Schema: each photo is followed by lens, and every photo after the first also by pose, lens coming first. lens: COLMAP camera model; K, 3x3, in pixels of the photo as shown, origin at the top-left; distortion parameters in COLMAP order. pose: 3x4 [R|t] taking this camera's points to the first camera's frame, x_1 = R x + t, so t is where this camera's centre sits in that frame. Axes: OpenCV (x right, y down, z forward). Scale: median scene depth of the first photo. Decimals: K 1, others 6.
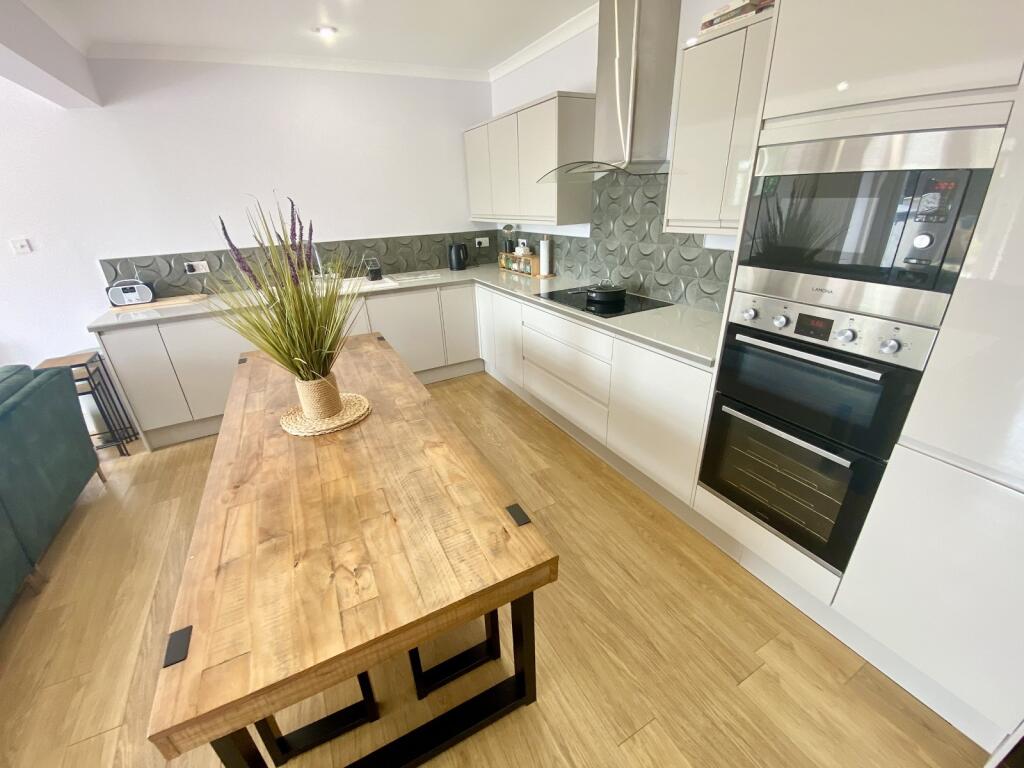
lens RADIAL K [[421.1, 0, 513.1], [0, 421.1, 383.9], [0, 0, 1]] dist [0.007162, -0.008469]
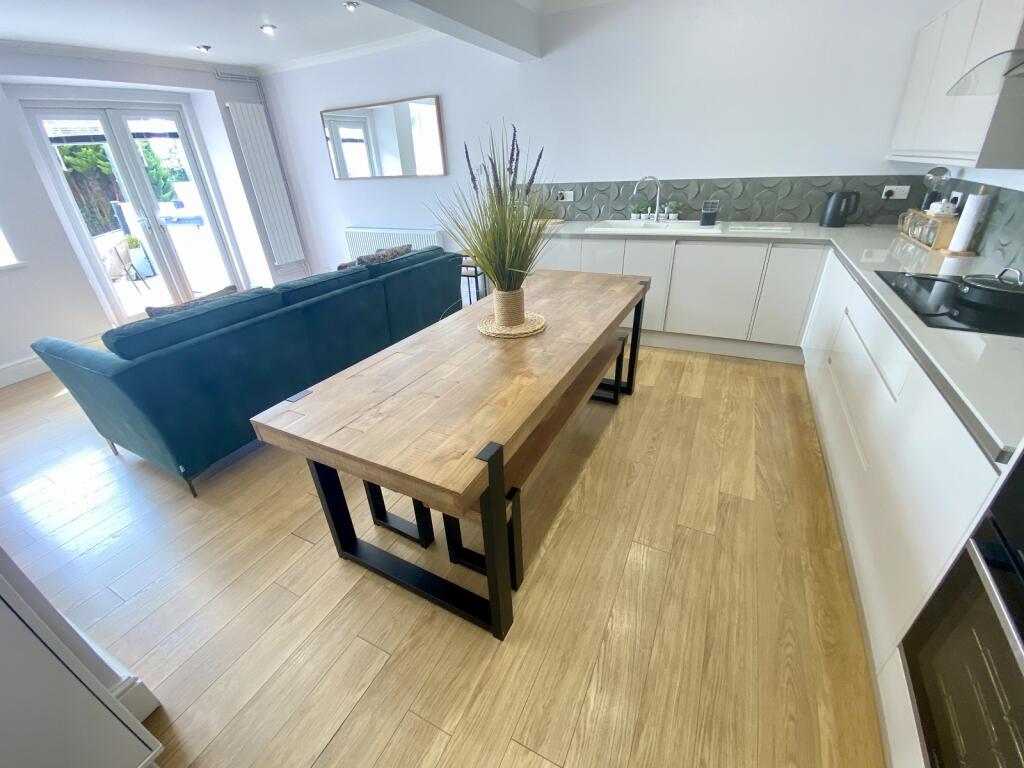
lens RADIAL K [[421.1, 0, 508.5], [0, 421.1, 383.1], [0, 0, 1]] dist [0.007162, -0.008469]
pose [[0.570046, 0.391013, -0.722604, 0.301177], [-0.309981, 0.916851, 0.251587, -0.044178], [0.760894, 0.080577, 0.643854, 0.165768]]
